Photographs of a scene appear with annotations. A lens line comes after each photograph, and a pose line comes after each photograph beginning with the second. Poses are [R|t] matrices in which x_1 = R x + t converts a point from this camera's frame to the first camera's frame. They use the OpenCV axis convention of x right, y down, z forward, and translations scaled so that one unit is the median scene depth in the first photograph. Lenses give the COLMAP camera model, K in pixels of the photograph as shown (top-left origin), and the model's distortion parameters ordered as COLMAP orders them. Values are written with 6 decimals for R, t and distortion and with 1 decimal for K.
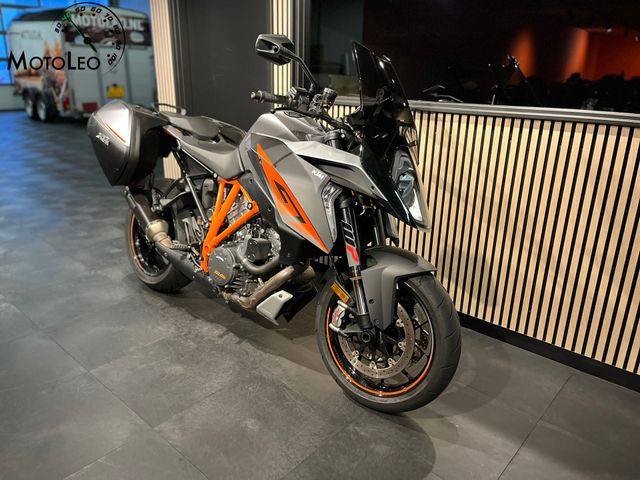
lens RADIAL K [[483.6, 0, 317.2], [0, 483.6, 243.2], [0, 0, 1]] dist [0.043992, -0.084151]
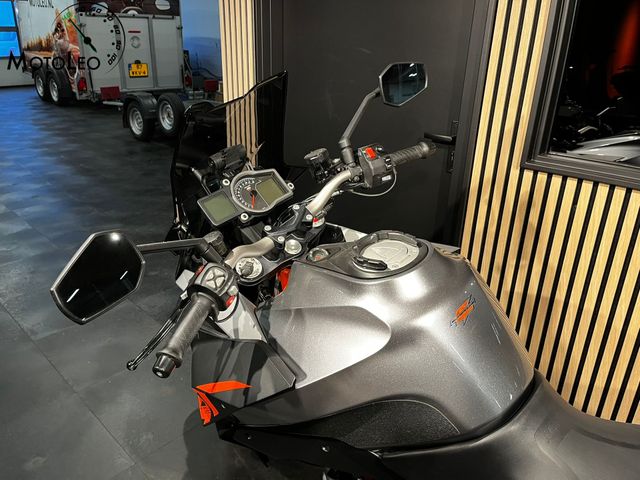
lens RADIAL K [[483.6, 0, 317.9], [0, 483.6, 236.8], [0, 0, 1]] dist [0.043992, -0.084151]
pose [[0.999462, 0.011503, -0.030712, -0.087785], [-0.009757, 0.998360, 0.056416, -0.088206], [0.031311, -0.056086, 0.997935, 0.176014]]
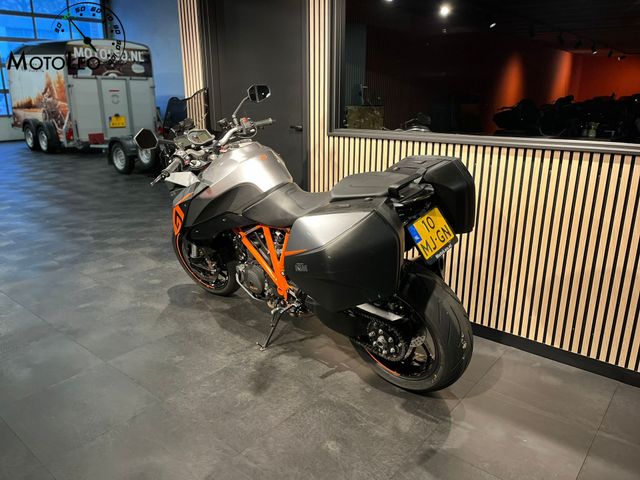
lens RADIAL K [[483.6, 0, 318.2], [0, 483.6, 243.0], [0, 0, 1]] dist [0.043992, -0.084151]
pose [[0.999253, -0.028611, 0.025978, -0.038792], [0.029685, 0.998680, -0.041913, -0.005235], [-0.024745, 0.042653, 0.998783, -0.015531]]
